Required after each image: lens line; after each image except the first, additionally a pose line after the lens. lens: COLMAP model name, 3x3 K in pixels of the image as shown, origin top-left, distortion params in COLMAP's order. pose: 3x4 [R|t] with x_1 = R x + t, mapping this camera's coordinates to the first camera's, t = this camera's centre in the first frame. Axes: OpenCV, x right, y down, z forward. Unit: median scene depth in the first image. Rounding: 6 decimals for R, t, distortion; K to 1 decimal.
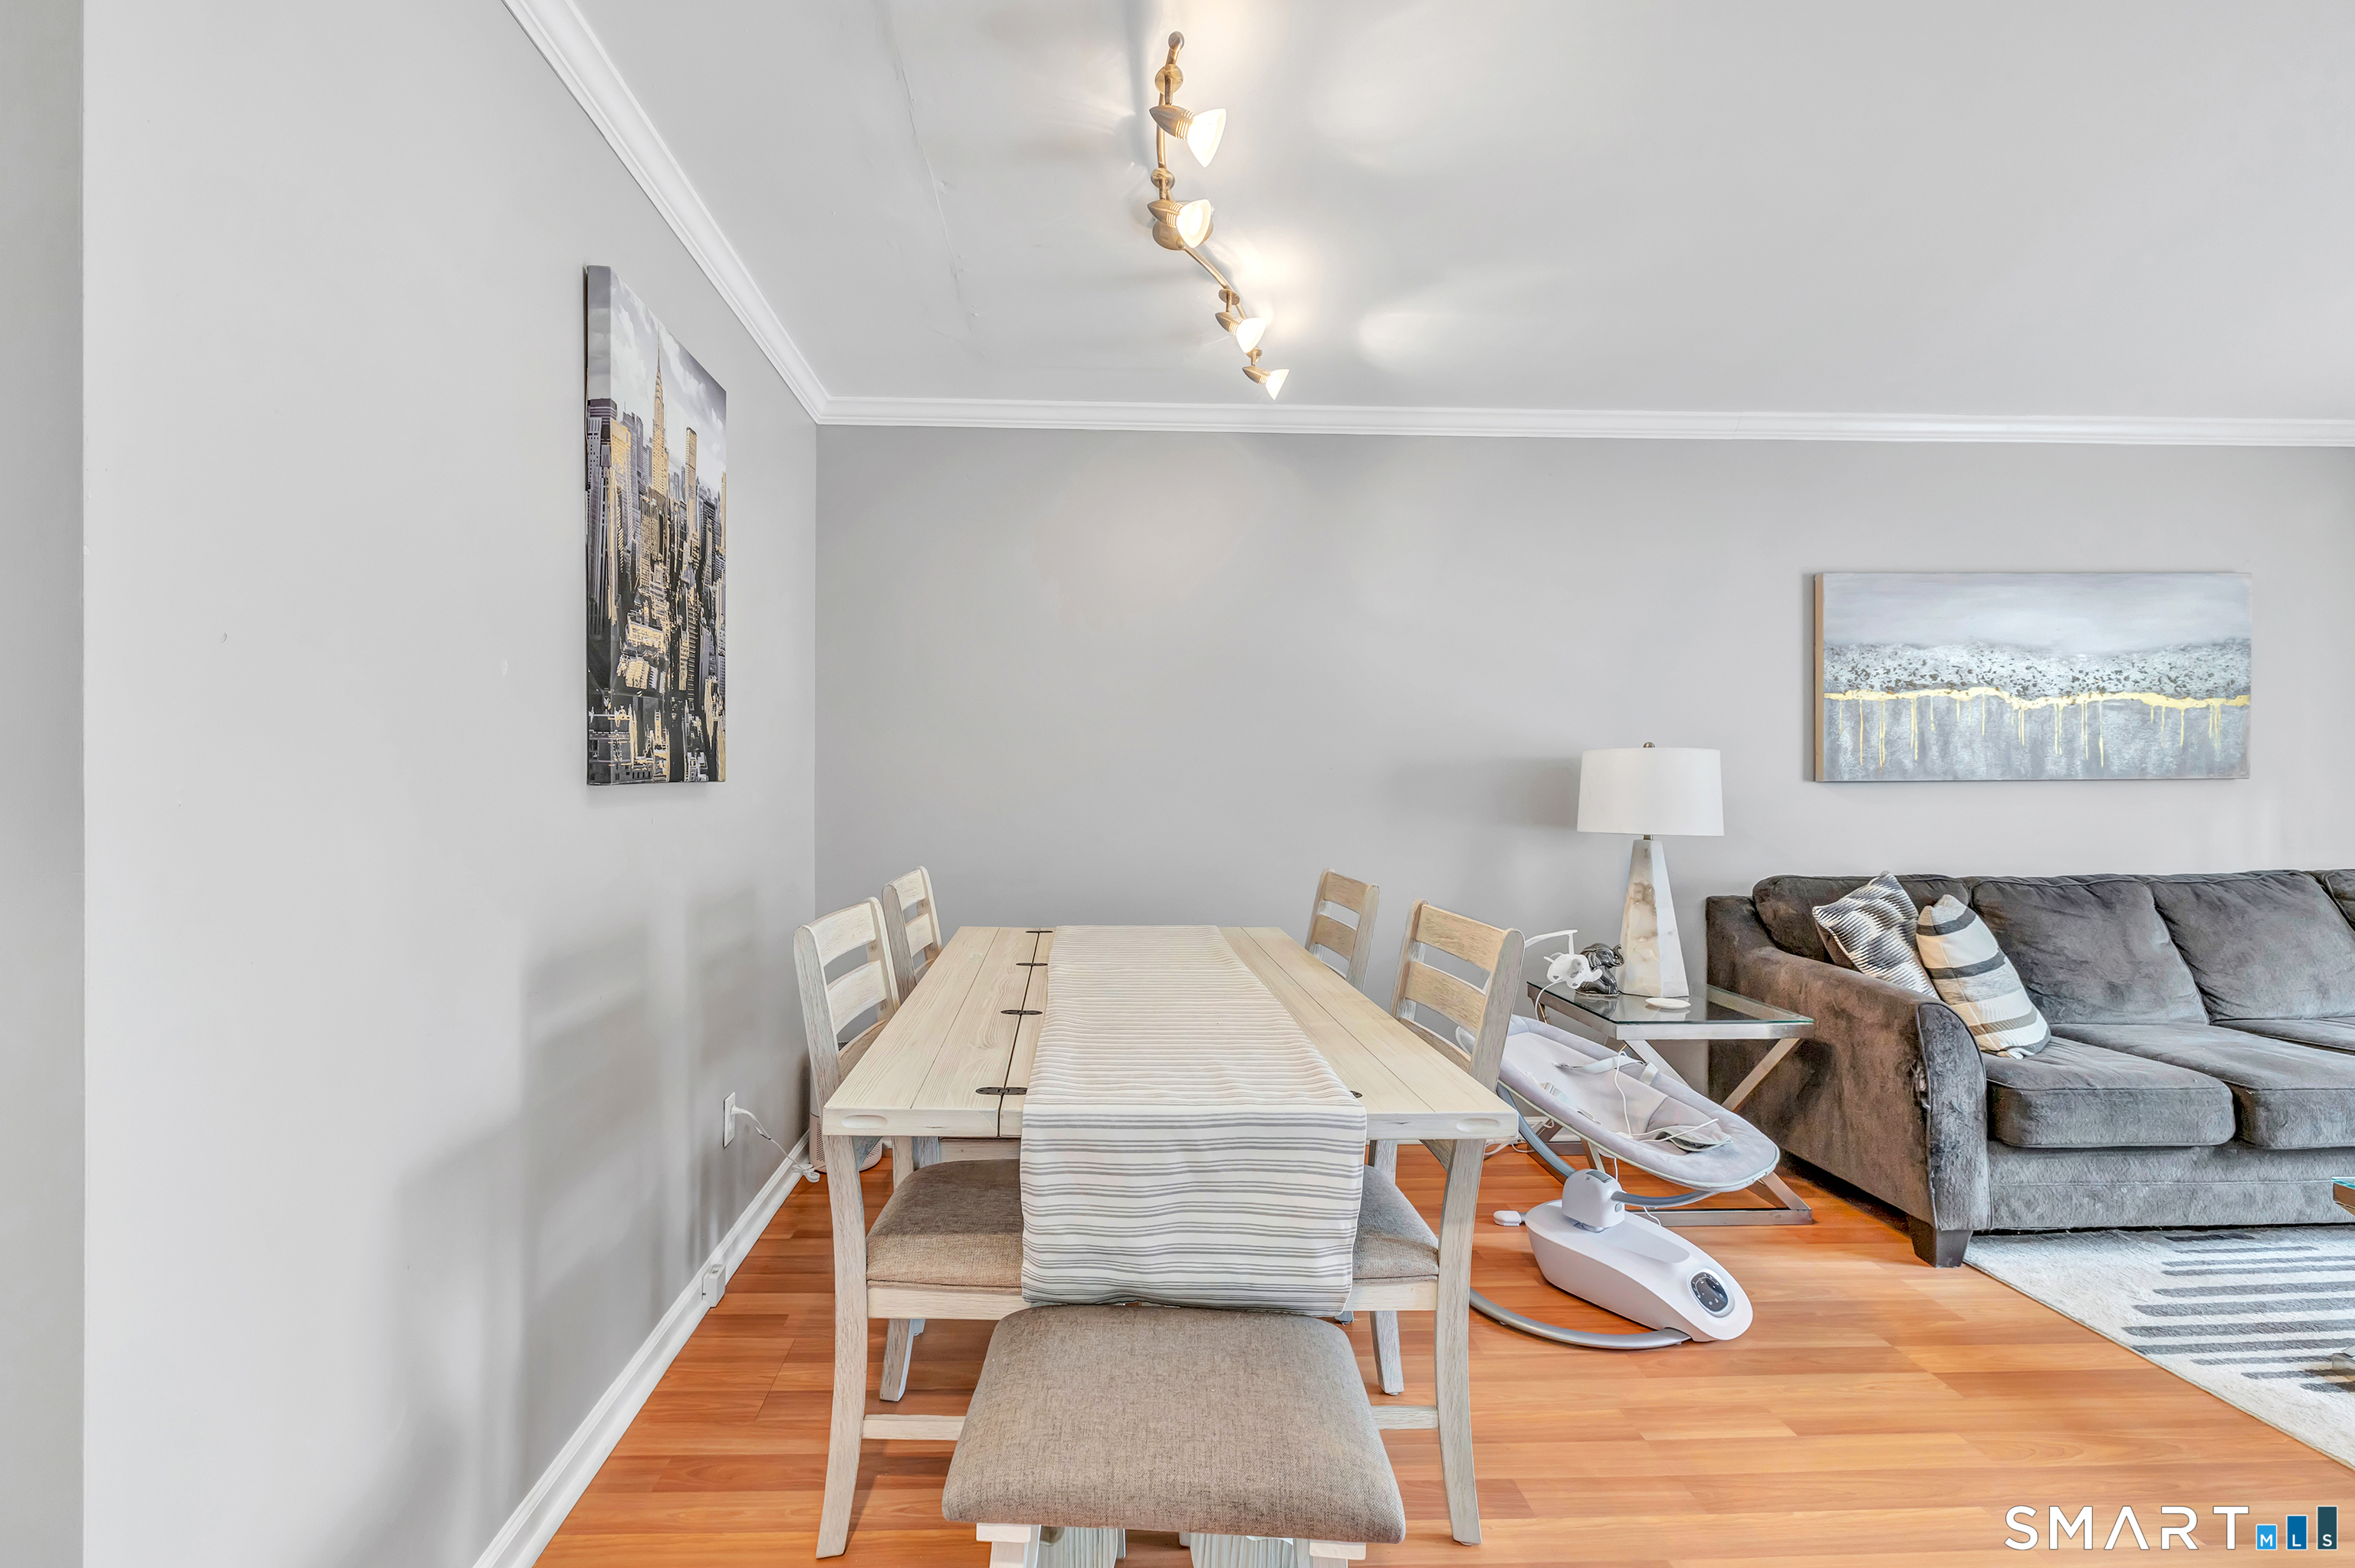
lens RADIAL K [[1068.2, 0, 1113.1], [0, 1068.2, 787.5], [0, 0, 1]] dist [0.001400, 0.000003]
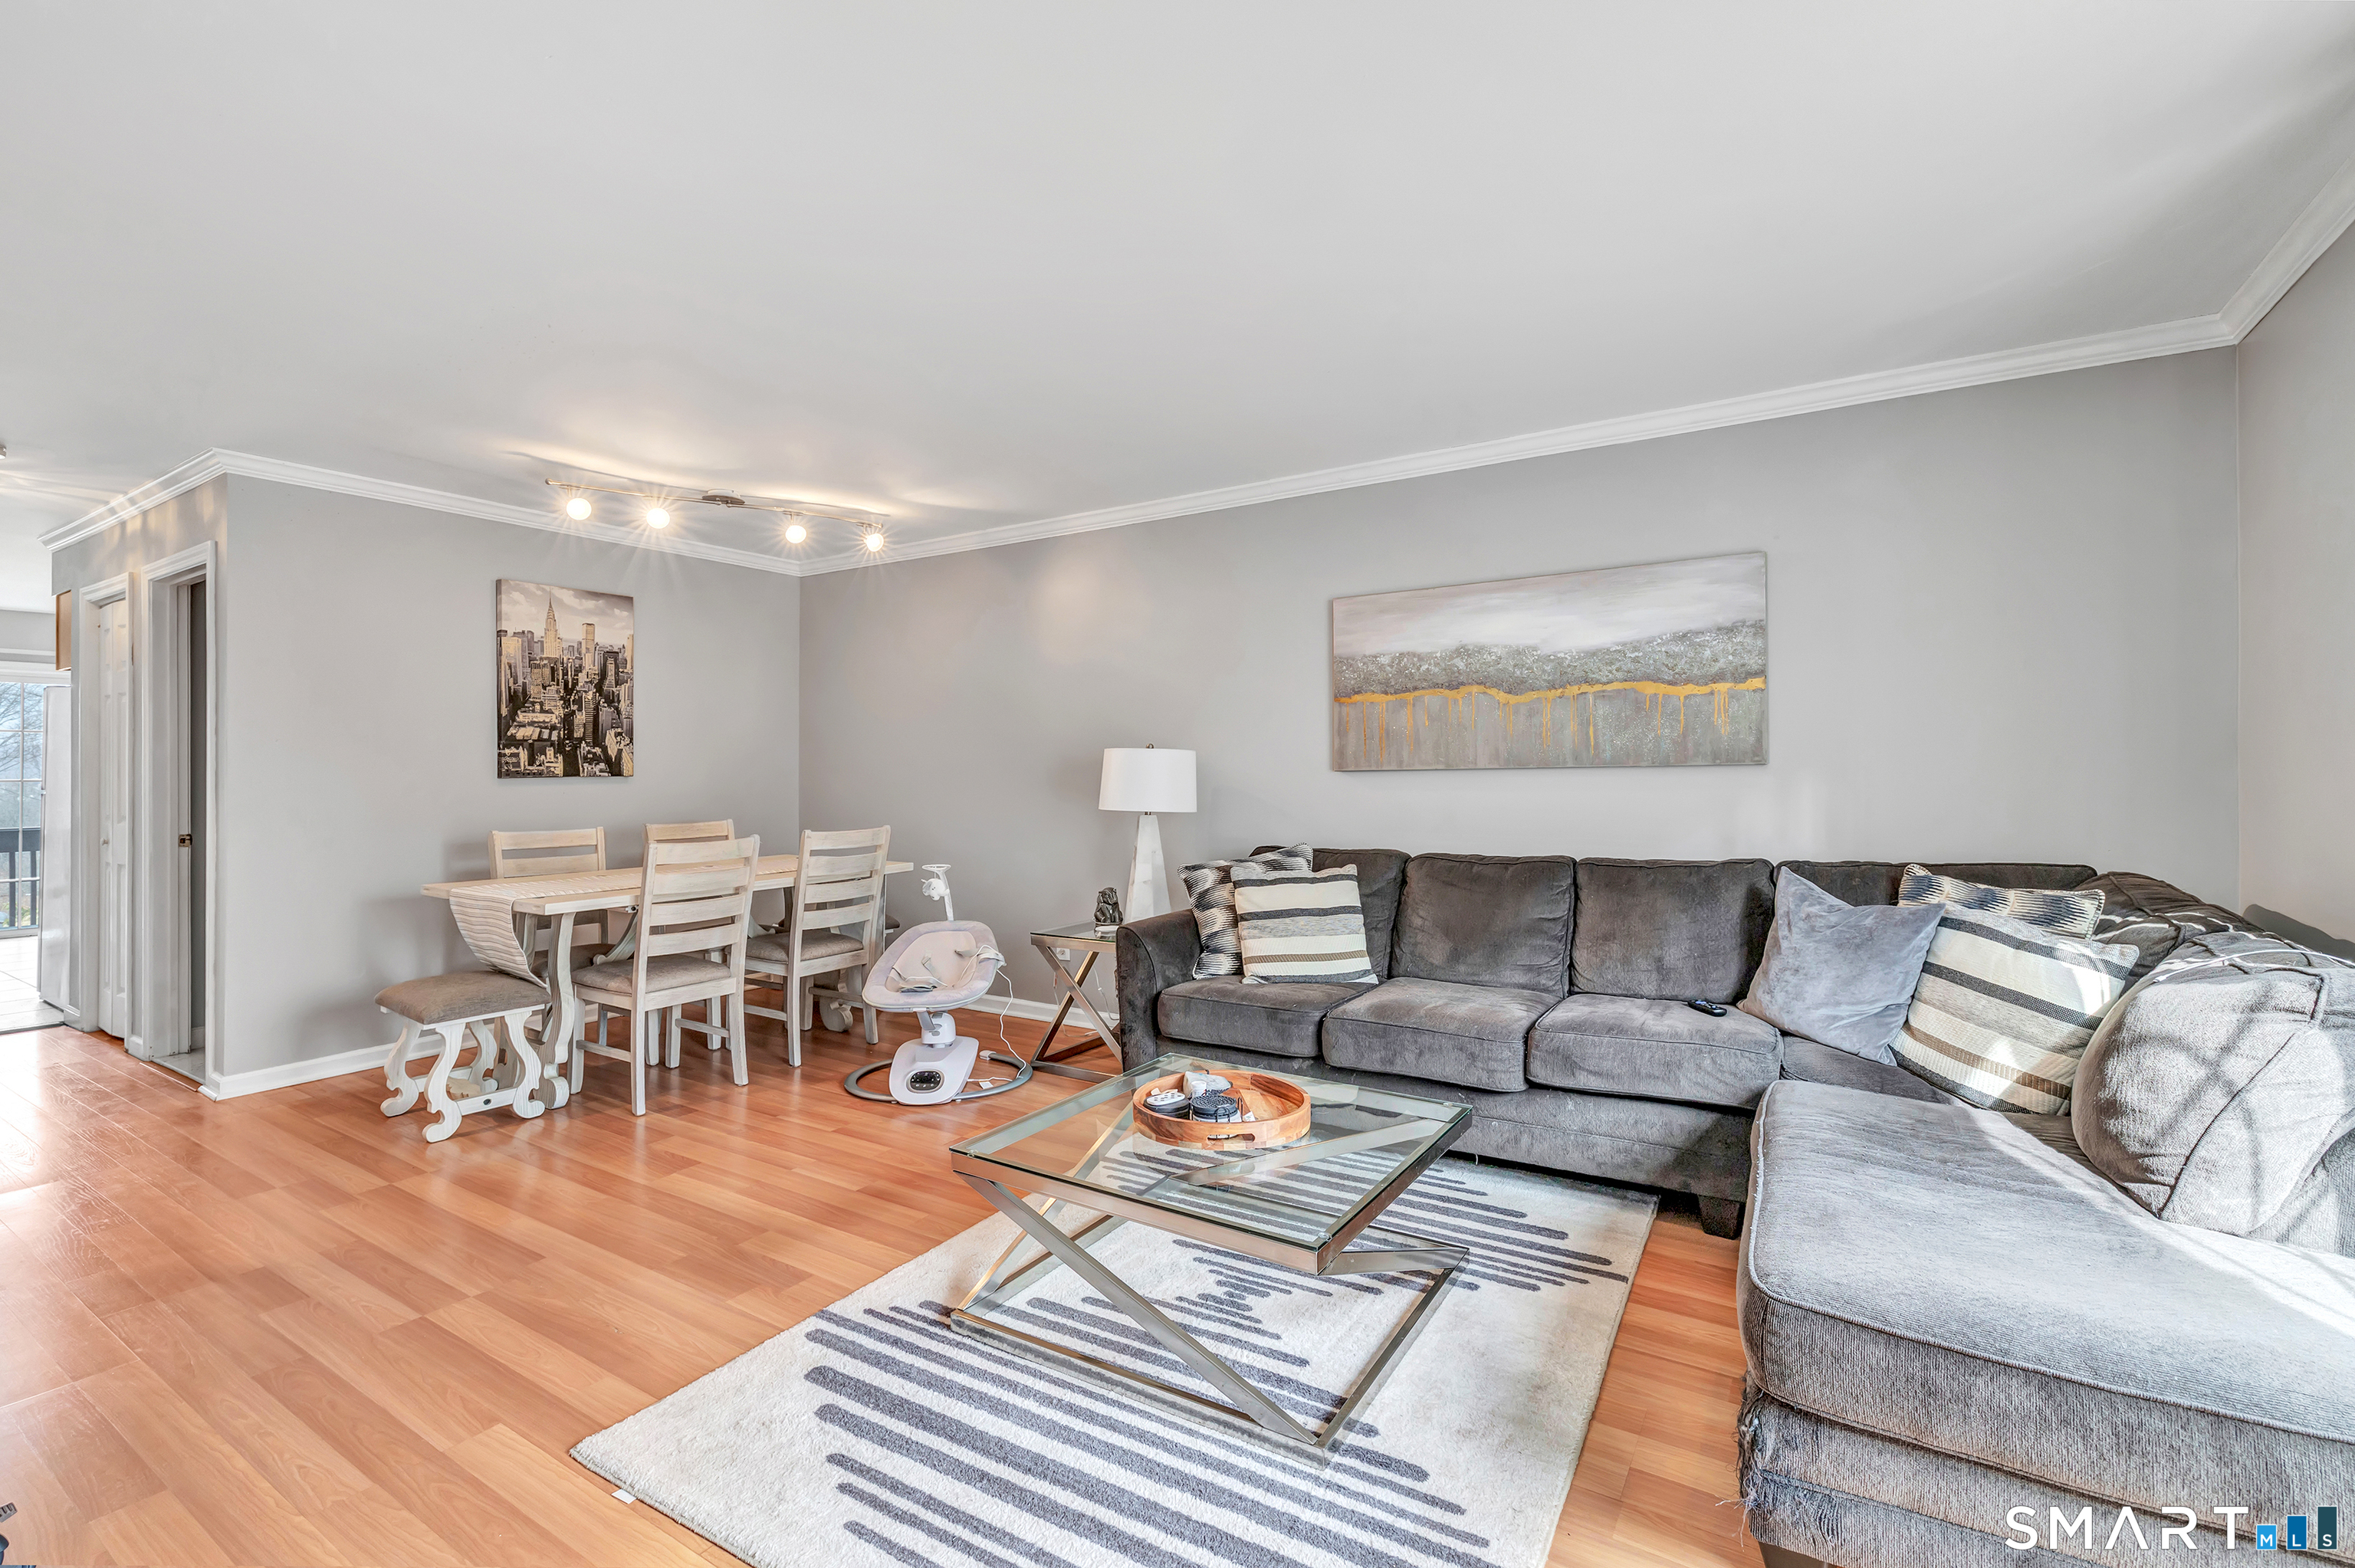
lens RADIAL K [[1061.5, 0, 1195.8], [0, 1061.5, 761.4], [0, 0, 1]] dist [0.001433, 0.000337]
pose [[0.819876, -0.012882, -0.572396, 1.615041], [0.003037, 0.999831, -0.018152, 0.006422], [0.572533, 0.013145, 0.819777, -0.101156]]
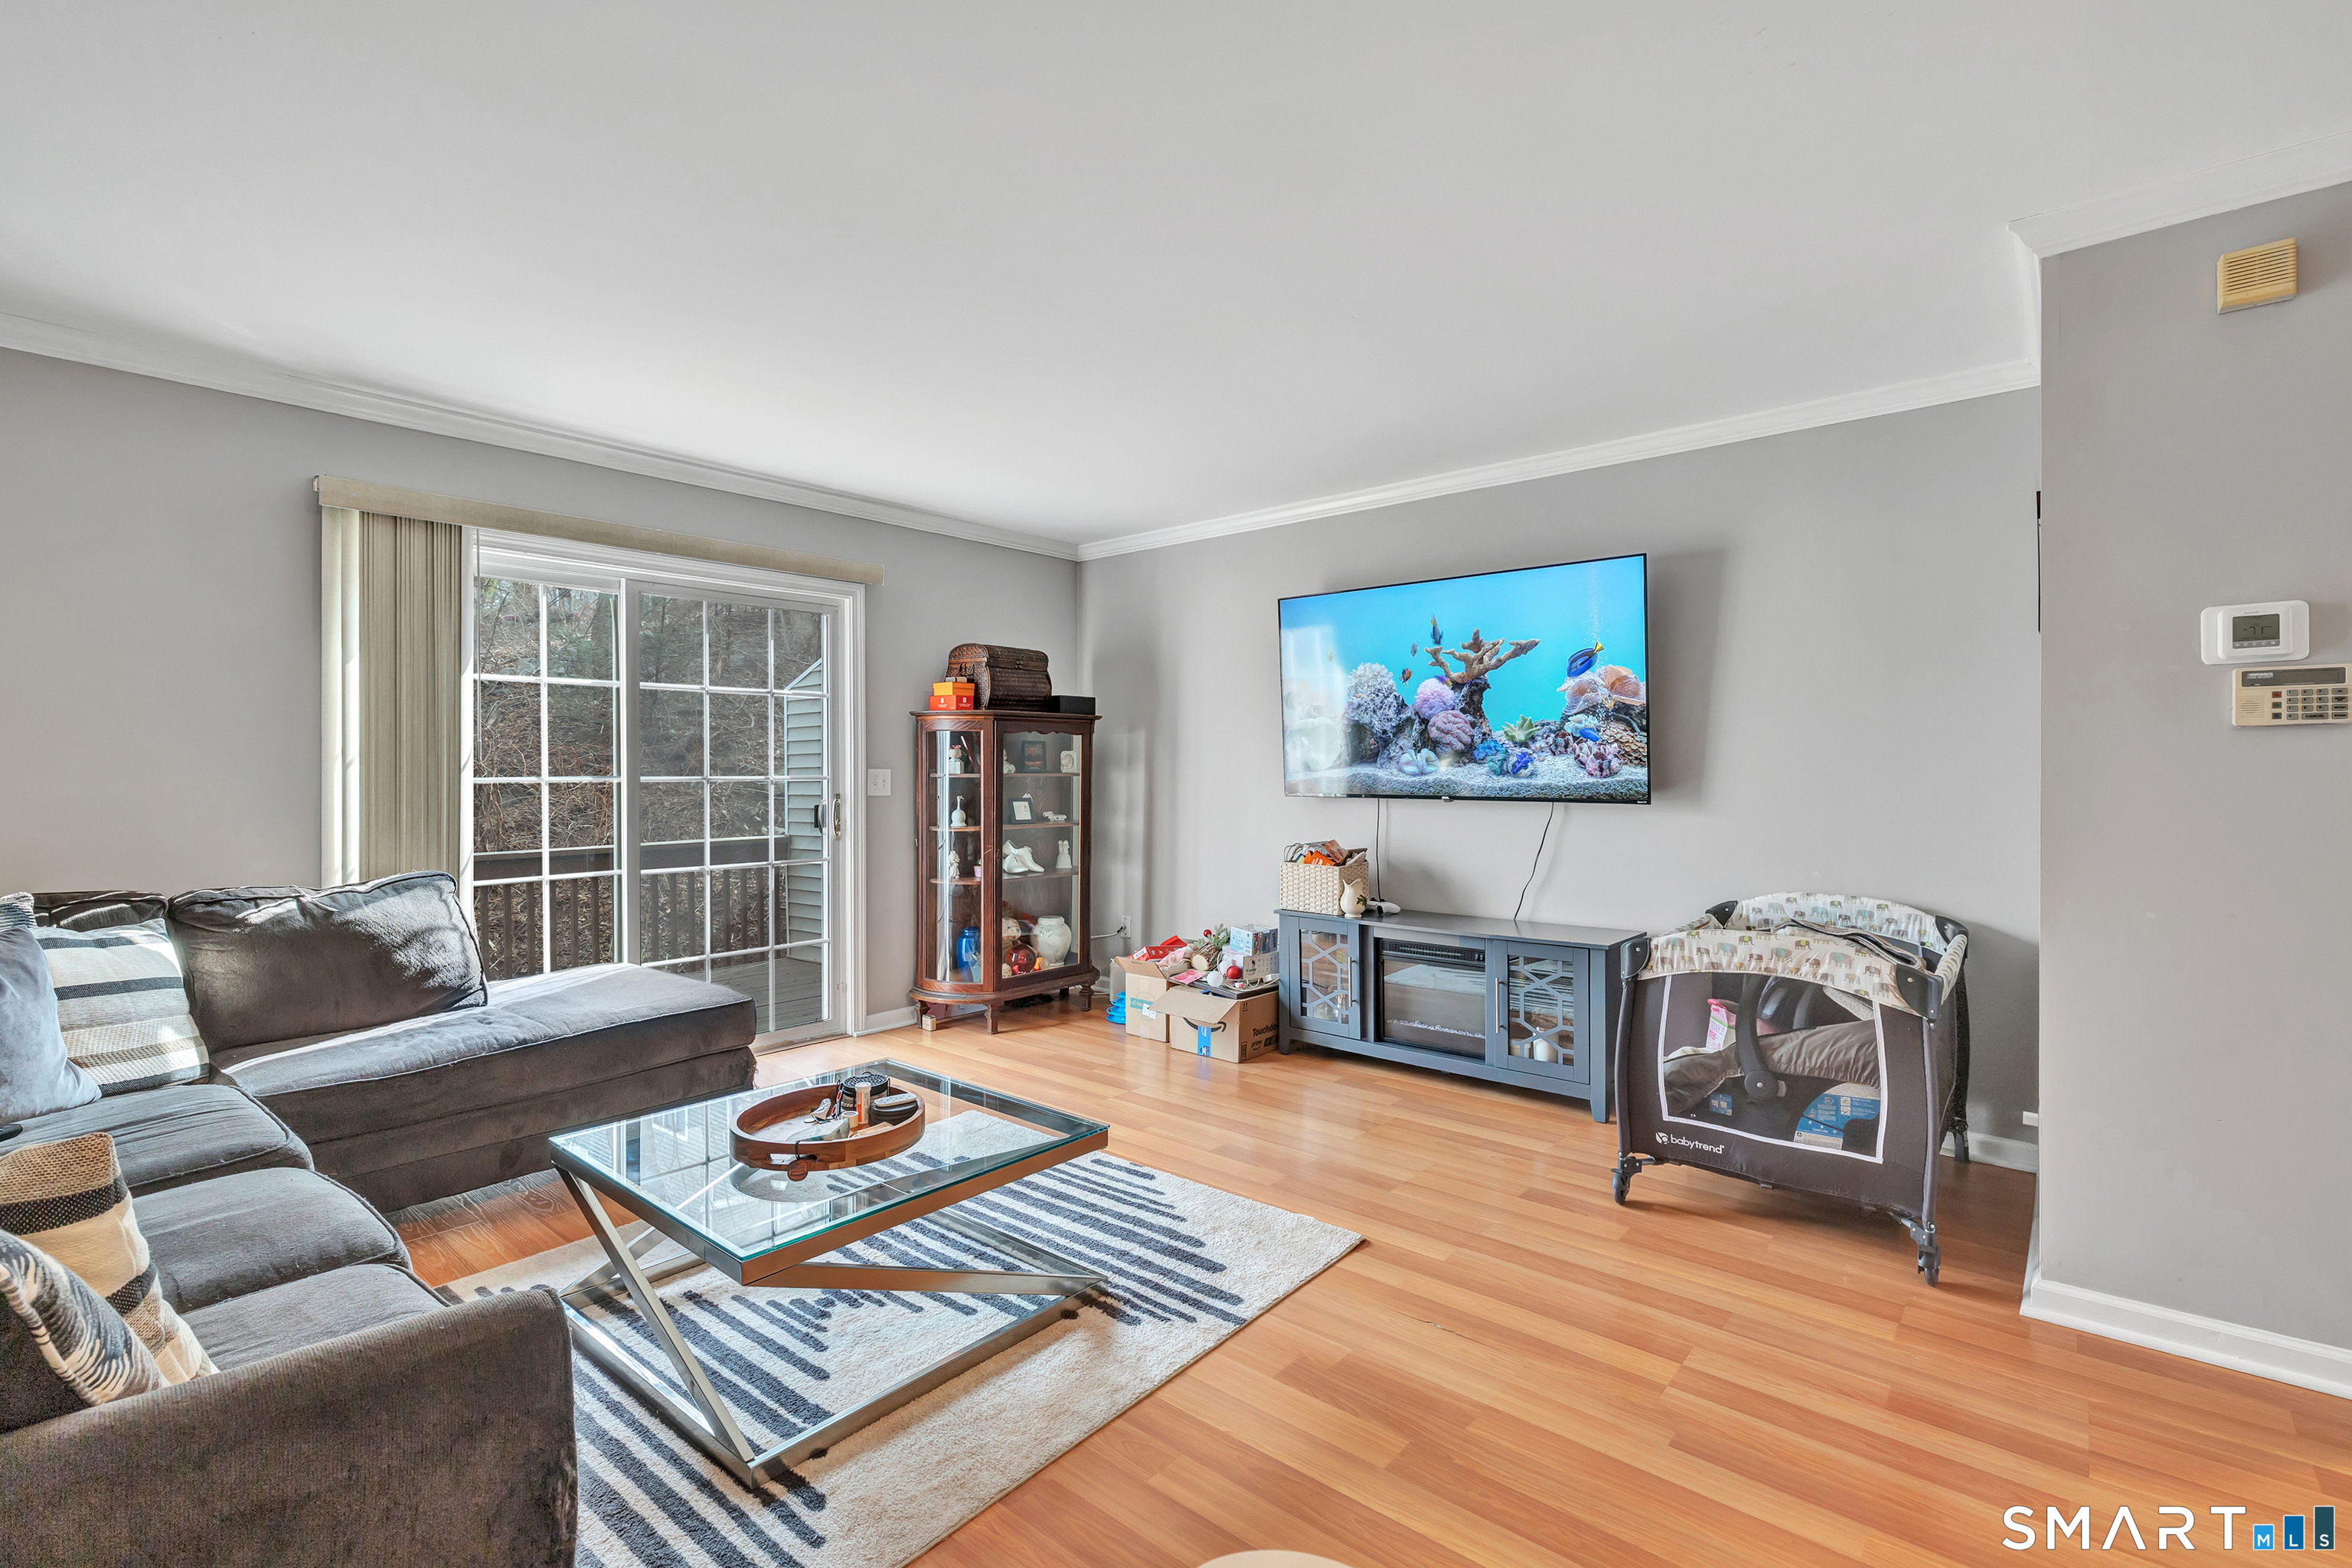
lens RADIAL K [[1041.6, 0, 1171.1], [0, 1041.6, 766.1], [0, 0, 1]] dist [0.002654, 0.000639]
pose [[-0.726743, -0.002819, 0.686904, 0.296616], [0.006394, 0.999920, 0.010869, -0.013092], [-0.686880, 0.012291, -0.726667, 1.108872]]
